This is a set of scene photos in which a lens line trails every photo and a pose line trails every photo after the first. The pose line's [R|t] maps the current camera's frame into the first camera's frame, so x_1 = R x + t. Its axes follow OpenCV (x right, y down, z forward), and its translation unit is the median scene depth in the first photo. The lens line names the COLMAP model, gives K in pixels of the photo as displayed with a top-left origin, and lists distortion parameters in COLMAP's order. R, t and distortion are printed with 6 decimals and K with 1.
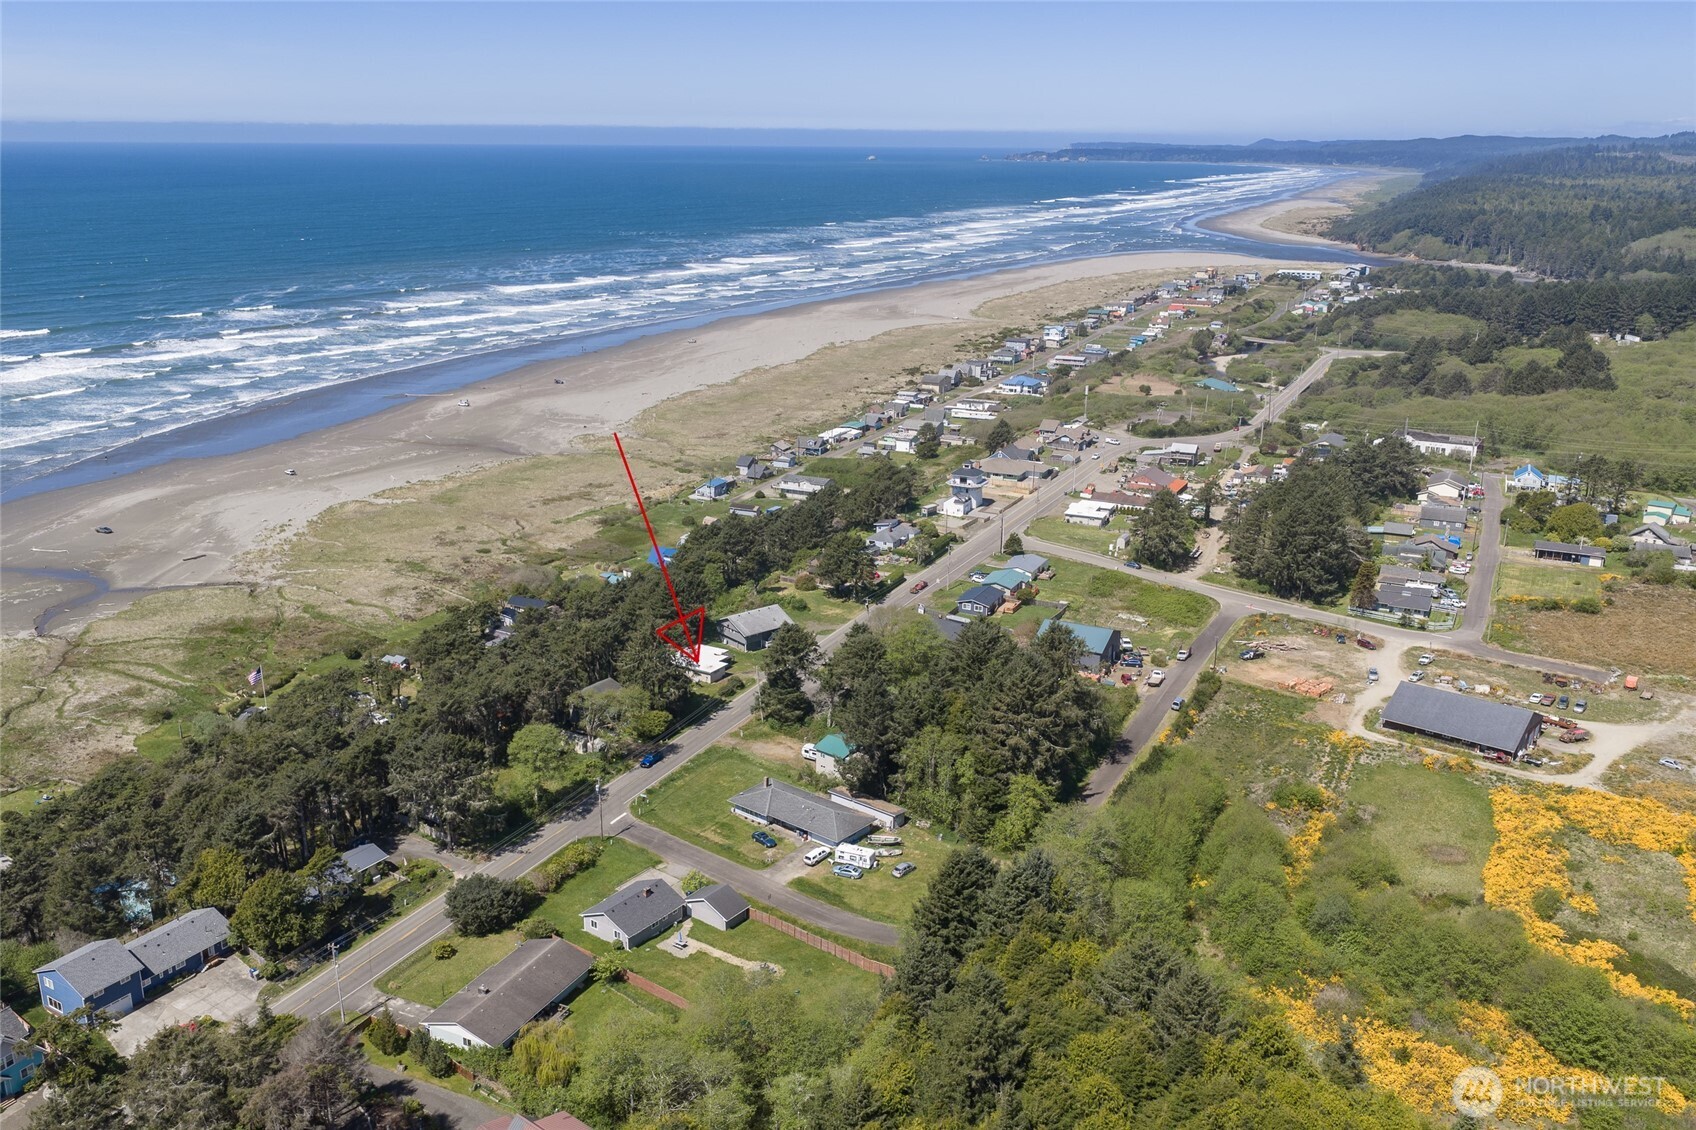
lens RADIAL K [[1396.5, 0, 848.0], [0, 1396.5, 565.0], [0, 0, 1]] dist [0.027150, -0.045331]
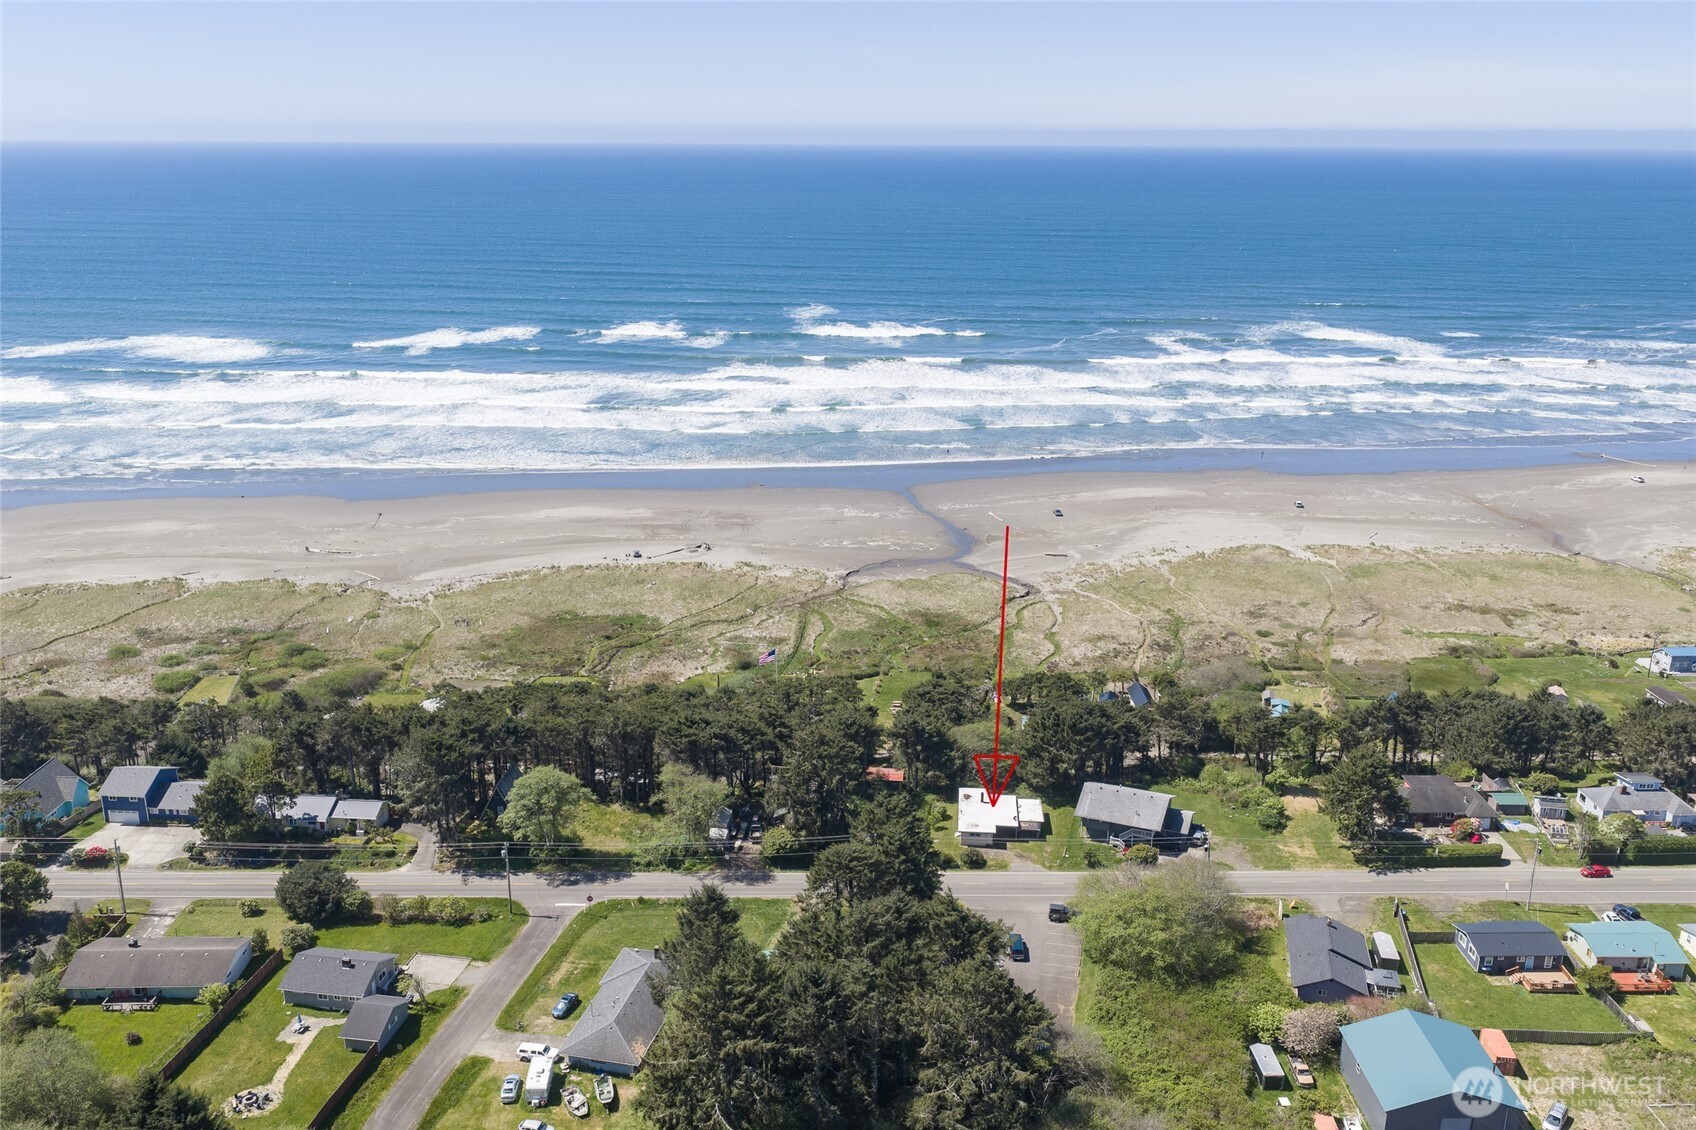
lens RADIAL K [[1396.5, 0, 848.0], [0, 1396.5, 565.0], [0, 0, 1]] dist [0.027150, -0.045331]
pose [[0.459573, 0.257508, -0.849990, 0.356518], [-0.262992, 0.953580, 0.146697, -0.116153], [0.848309, 0.156122, 0.505962, 0.386329]]
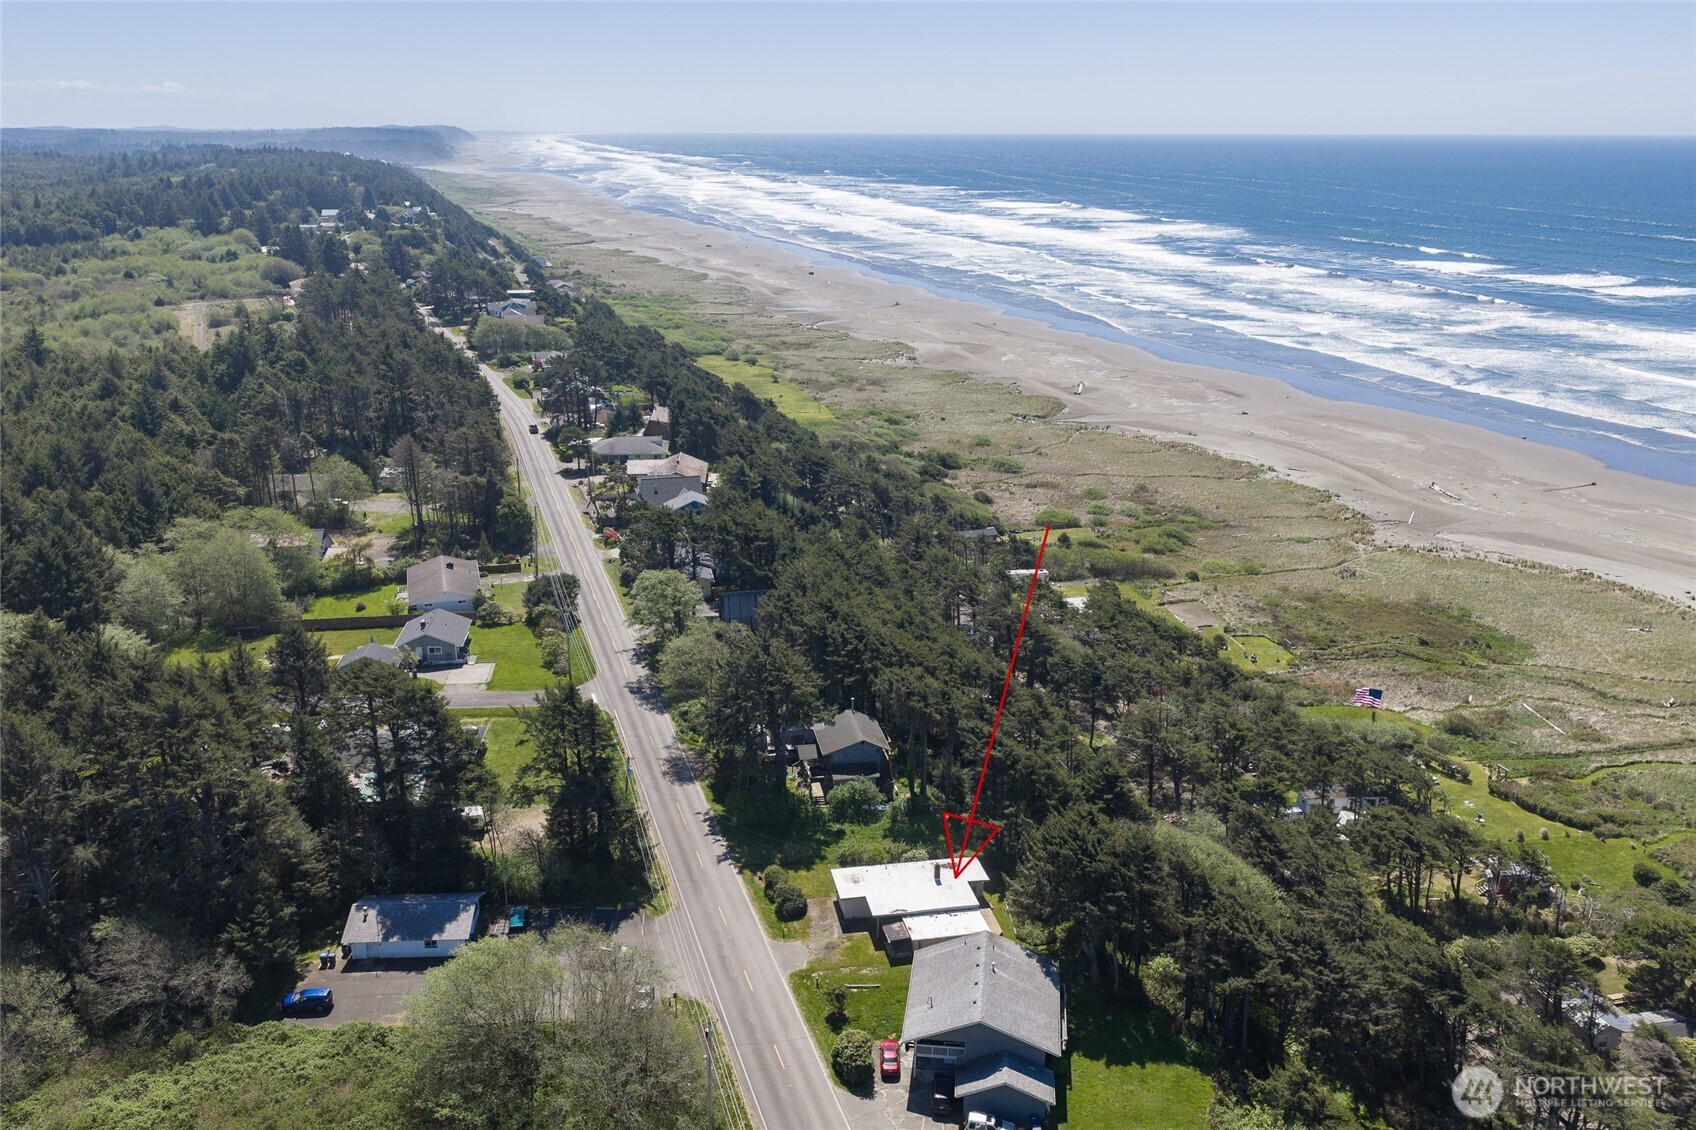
lens RADIAL K [[1396.5, 0, 848.0], [0, 1396.5, 565.0], [0, 0, 1]] dist [0.027150, -0.045331]
pose [[-0.736865, 0.196817, -0.646755, 0.144940], [-0.200768, 0.849813, 0.487350, -0.193561], [0.645540, 0.488959, -0.586683, 0.909318]]
